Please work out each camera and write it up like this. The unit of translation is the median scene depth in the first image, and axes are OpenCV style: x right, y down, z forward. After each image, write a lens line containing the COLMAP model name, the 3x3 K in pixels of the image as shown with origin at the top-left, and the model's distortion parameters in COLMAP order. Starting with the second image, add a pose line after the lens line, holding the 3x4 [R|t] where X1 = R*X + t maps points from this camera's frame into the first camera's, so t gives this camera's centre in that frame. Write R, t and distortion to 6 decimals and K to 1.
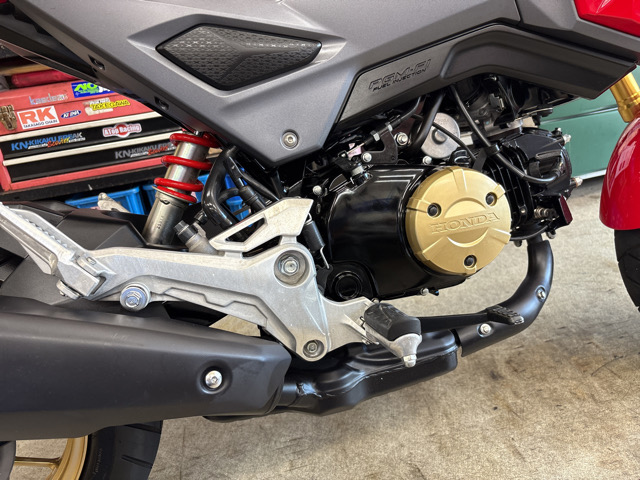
lens RADIAL K [[490.5, 0, 318.8], [0, 490.5, 240.4], [0, 0, 1]] dist [0.022828, -0.034898]
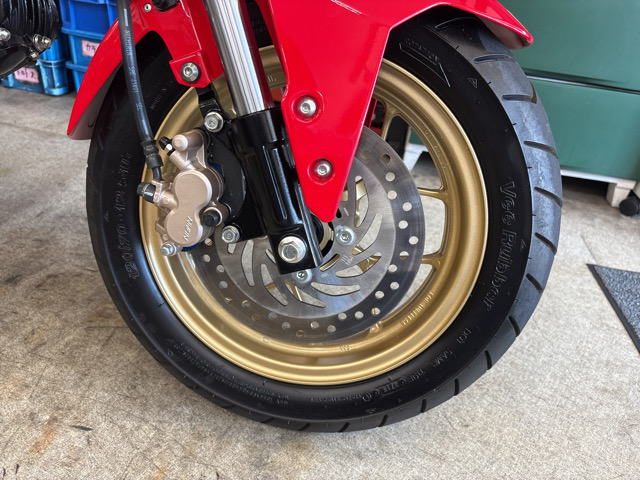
lens RADIAL K [[490.5, 0, 321.0], [0, 490.5, 242.3], [0, 0, 1]] dist [0.022828, -0.034898]
pose [[0.887200, 0.413089, -0.205508, 1.022269], [-0.374755, 0.905009, 0.201291, -0.141455], [0.269137, -0.101571, 0.957731, 0.400732]]
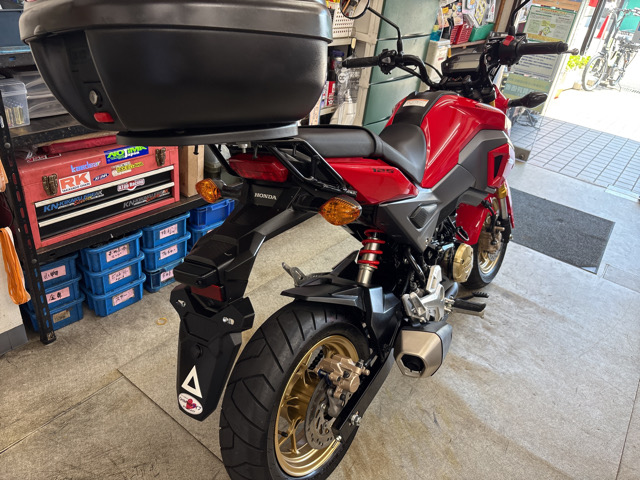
lens RADIAL K [[490.5, 0, 320.1], [0, 490.5, 243.8], [0, 0, 1]] dist [0.022828, -0.034898]
pose [[0.742691, -0.128571, 0.657175, -1.413962], [0.040038, 0.988165, 0.148079, -0.395957], [-0.668436, -0.083664, 0.739049, -0.326186]]
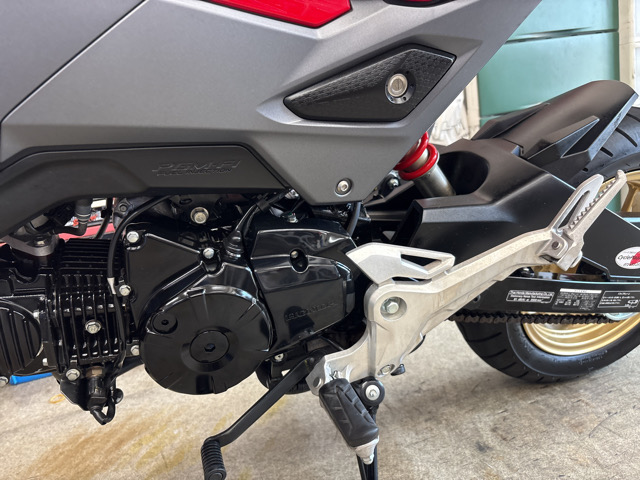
lens RADIAL K [[490.5, 0, 317.1], [0, 490.5, 241.5], [0, 0, 1]] dist [0.022828, -0.034898]
pose [[0.993786, -0.034317, 0.105884, -0.001829], [0.053151, 0.982129, -0.180547, 0.070478], [-0.097796, 0.185053, 0.977850, 0.142842]]
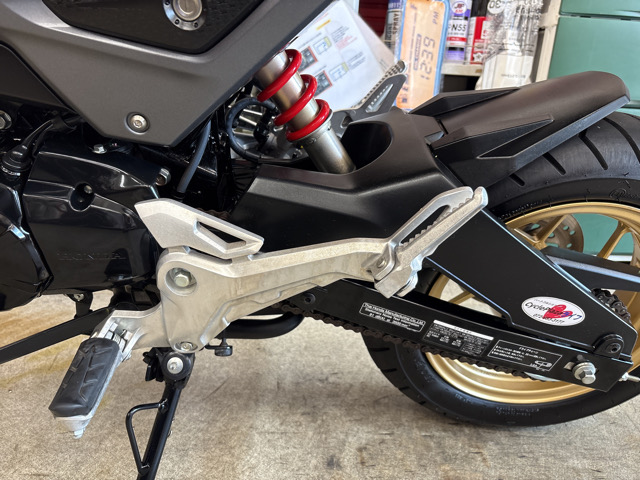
lens RADIAL K [[490.5, 0, 319.6], [0, 490.5, 241.3], [0, 0, 1]] dist [0.022828, -0.034898]
pose [[0.969597, 0.228237, -0.088257, 0.355098], [-0.234152, 0.970115, -0.063646, 0.000840], [0.071093, 0.082376, 0.994062, 0.244406]]
